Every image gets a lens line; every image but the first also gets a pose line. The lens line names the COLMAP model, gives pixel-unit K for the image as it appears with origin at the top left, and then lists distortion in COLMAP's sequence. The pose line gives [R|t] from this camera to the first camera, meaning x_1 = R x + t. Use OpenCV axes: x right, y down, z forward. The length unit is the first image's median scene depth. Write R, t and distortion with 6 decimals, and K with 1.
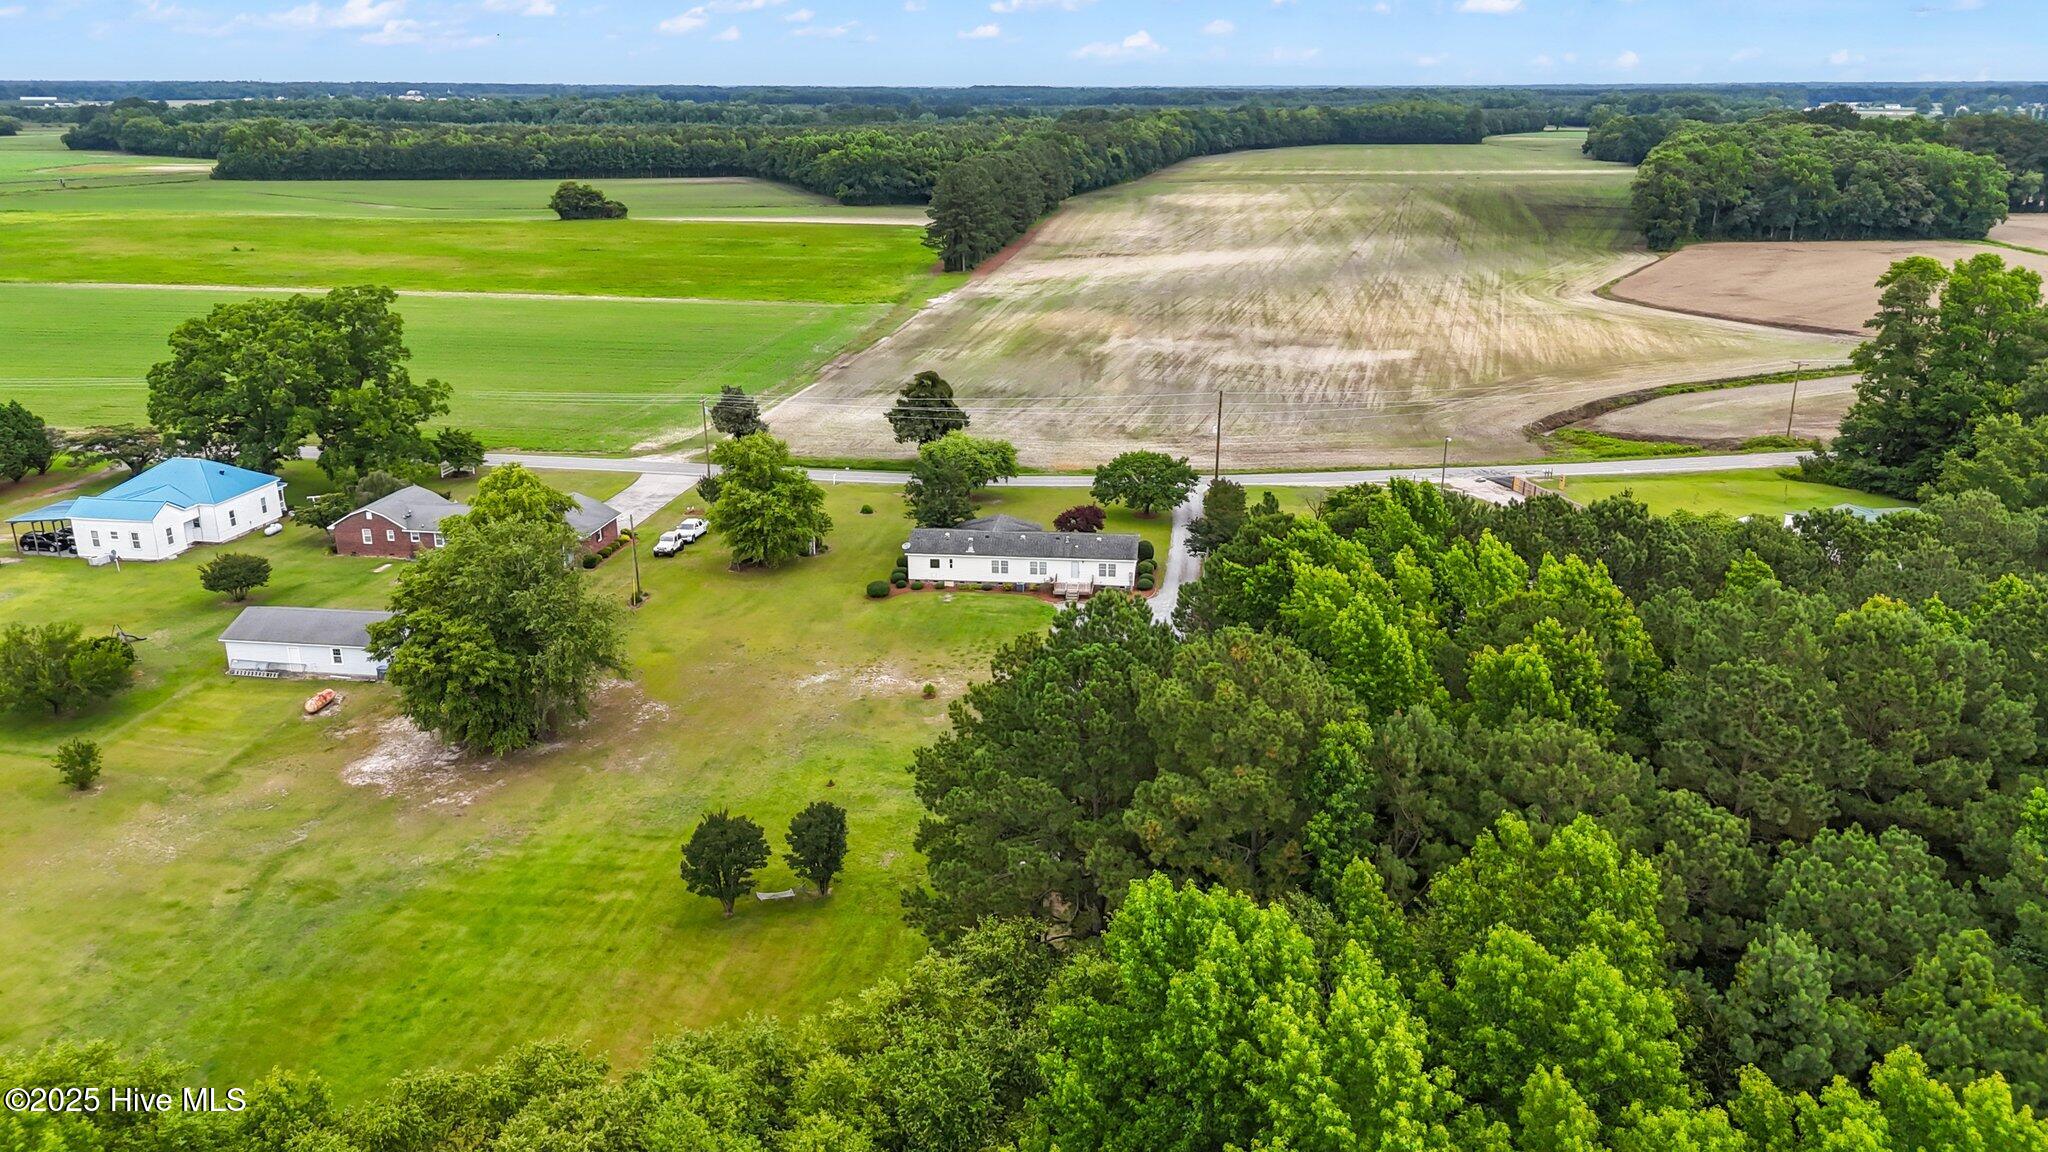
lens RADIAL K [[1511.3, 0, 1027.9], [0, 1511.3, 578.0], [0, 0, 1]] dist [0.057507, -0.049447]
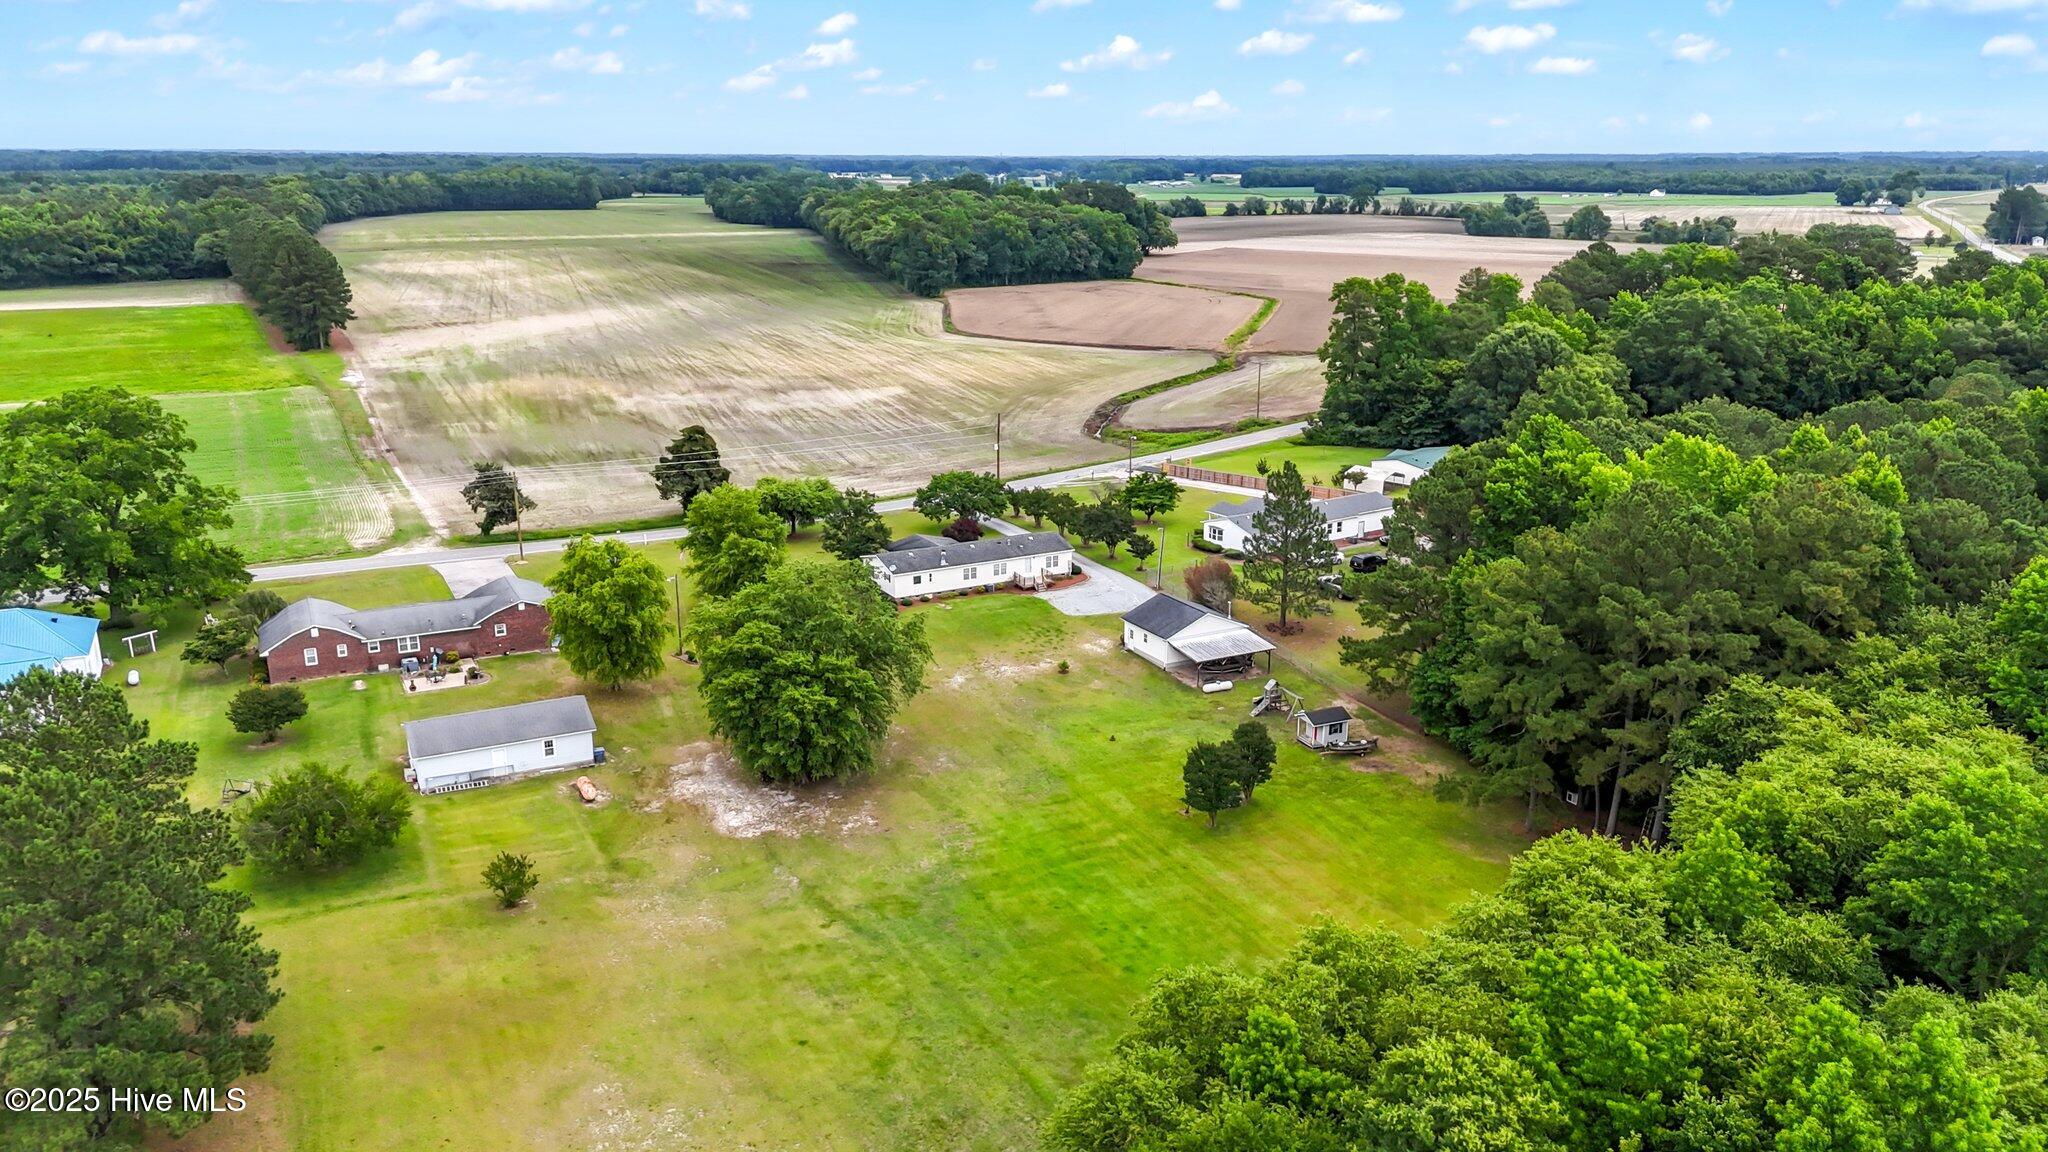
lens RADIAL K [[1511.3, 0, 1030.2], [0, 1511.3, 581.8], [0, 0, 1]] dist [0.057507, -0.049447]
pose [[0.814306, -0.154557, 0.559479, -0.466112], [0.175966, 0.984270, 0.015794, -0.008381], [-0.553119, 0.085588, 0.828694, 0.026819]]
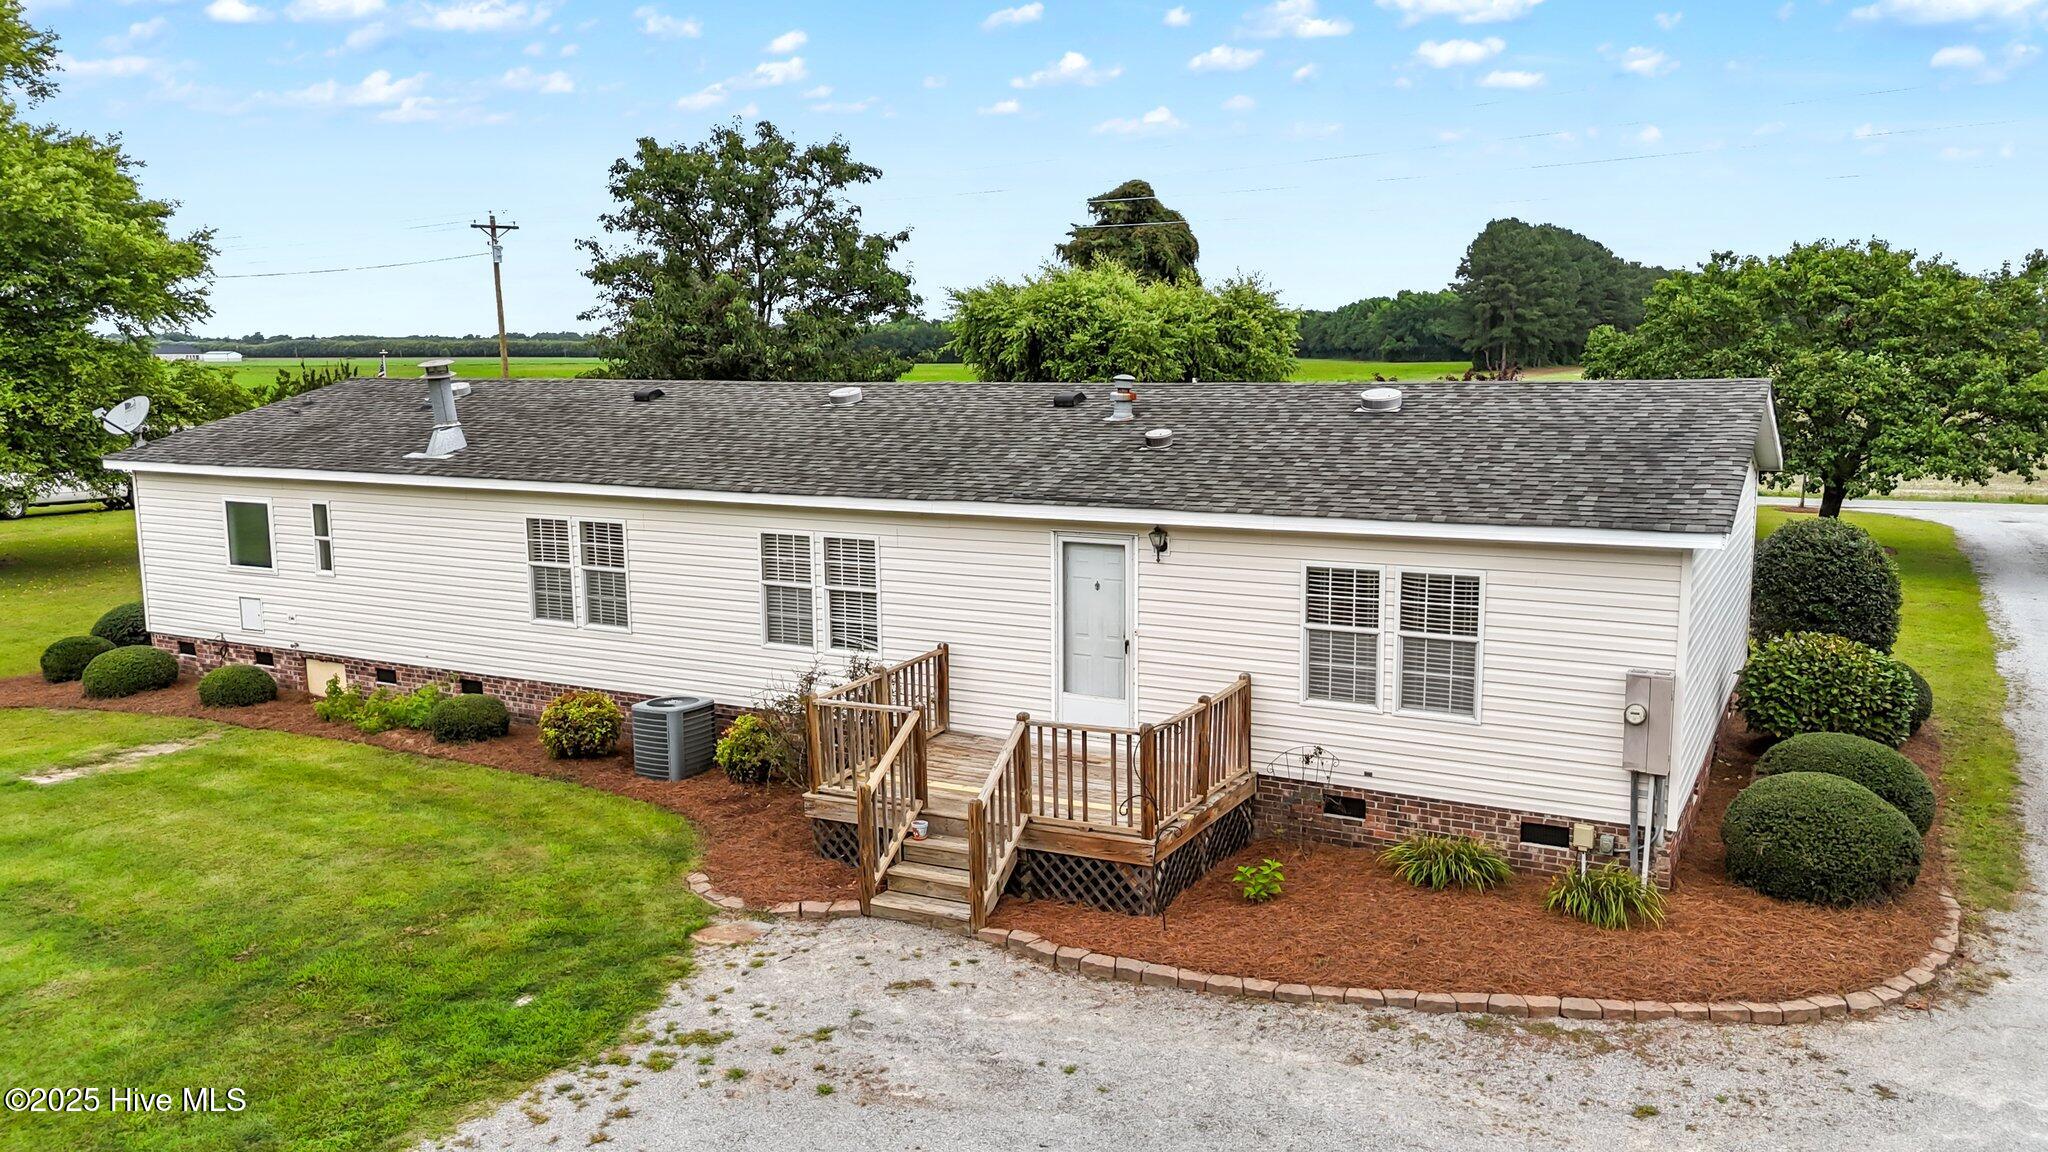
lens RADIAL K [[1511.3, 0, 1027.6], [0, 1511.3, 583.5], [0, 0, 1]] dist [0.057507, -0.049447]
pose [[0.921736, 0.050078, -0.384571, 0.050906], [-0.111367, 0.984041, -0.138784, 0.005820], [0.371484, 0.170750, 0.912603, 0.676418]]
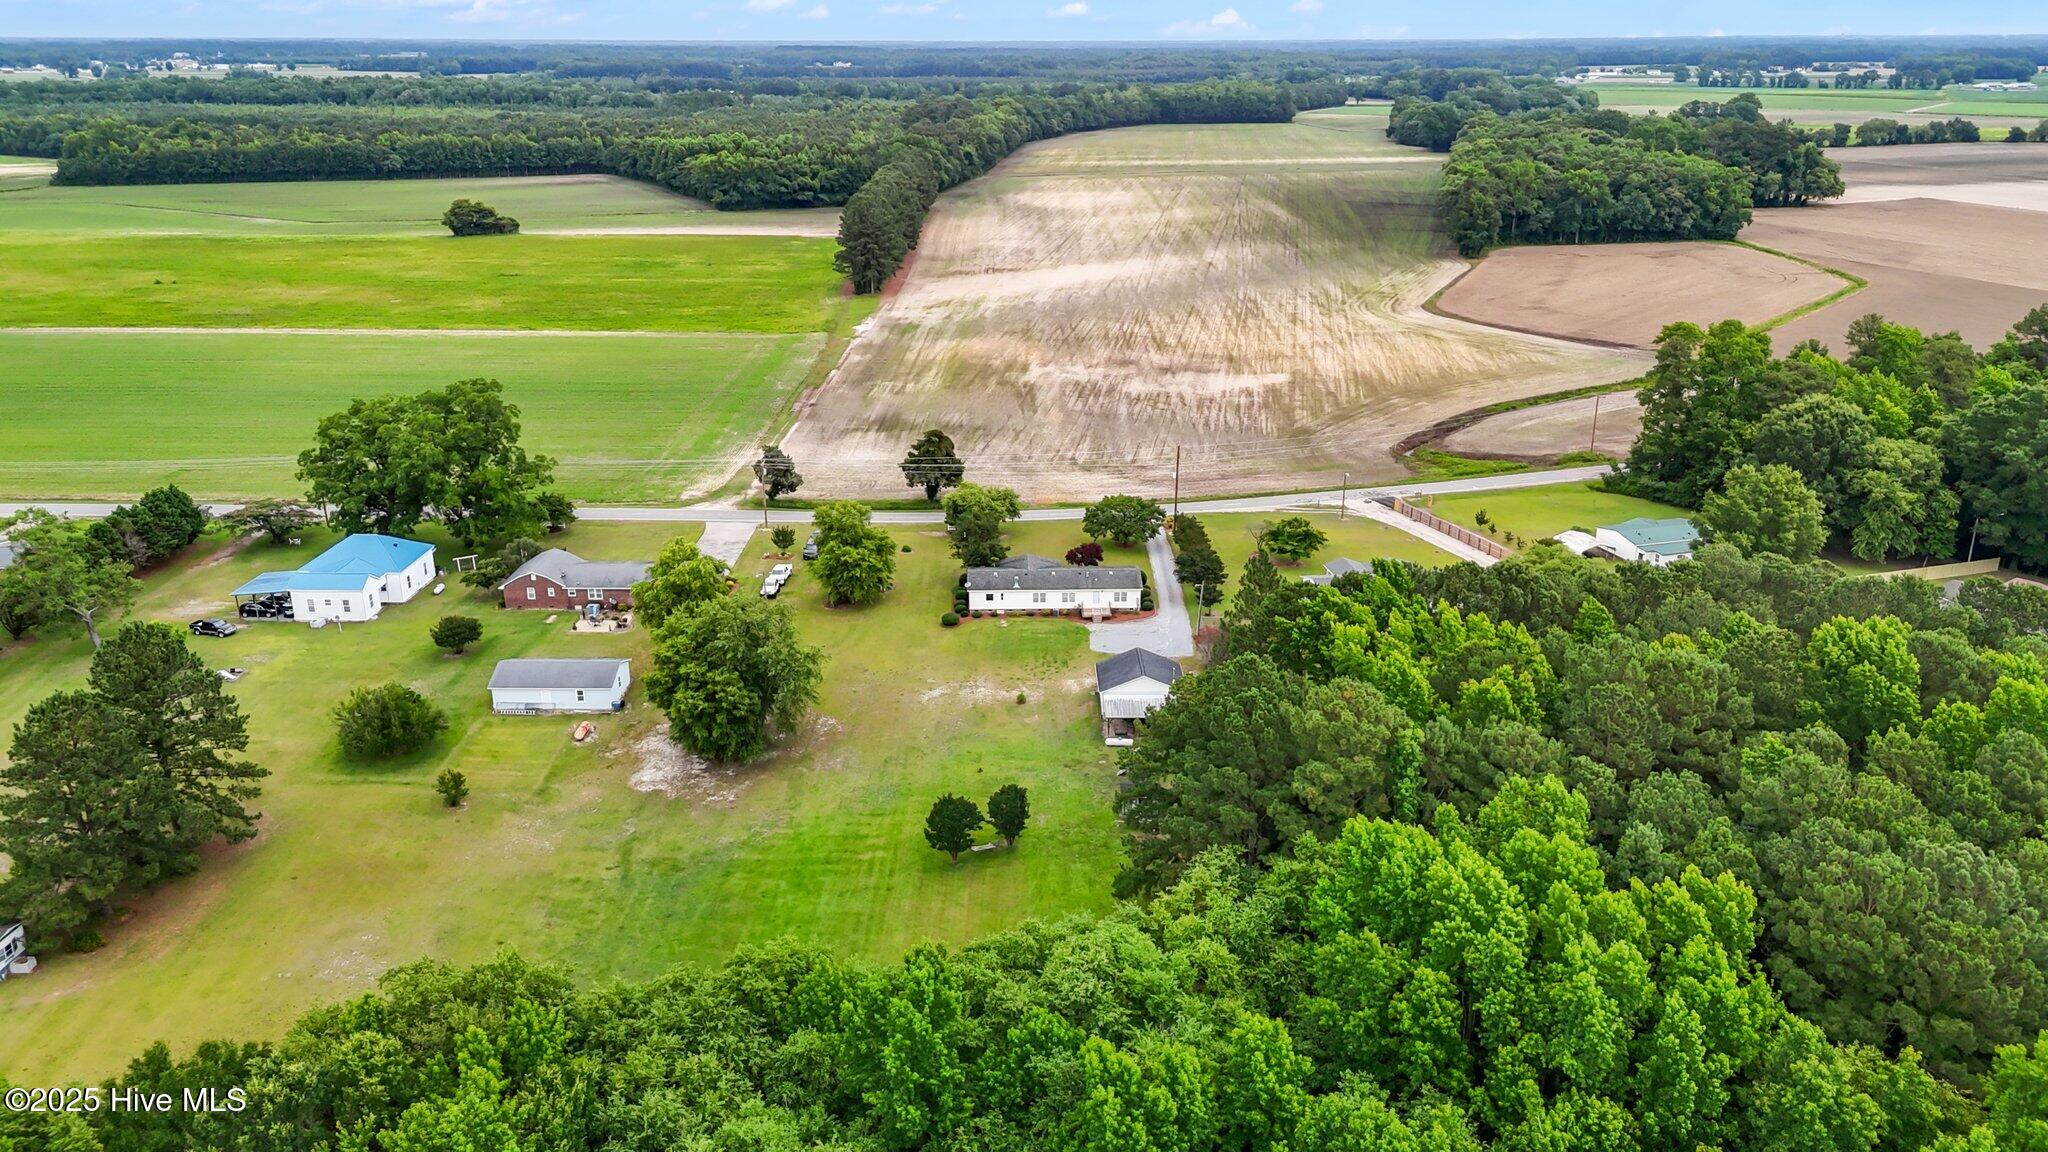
lens RADIAL K [[1511.3, 0, 1026.1], [0, 1511.3, 583.7], [0, 0, 1]] dist [0.057507, -0.049447]
pose [[0.992206, -0.044397, 0.116431, -0.138904], [0.040592, 0.998568, 0.034852, -0.050031], [-0.117812, -0.029854, 0.992587, -0.236383]]
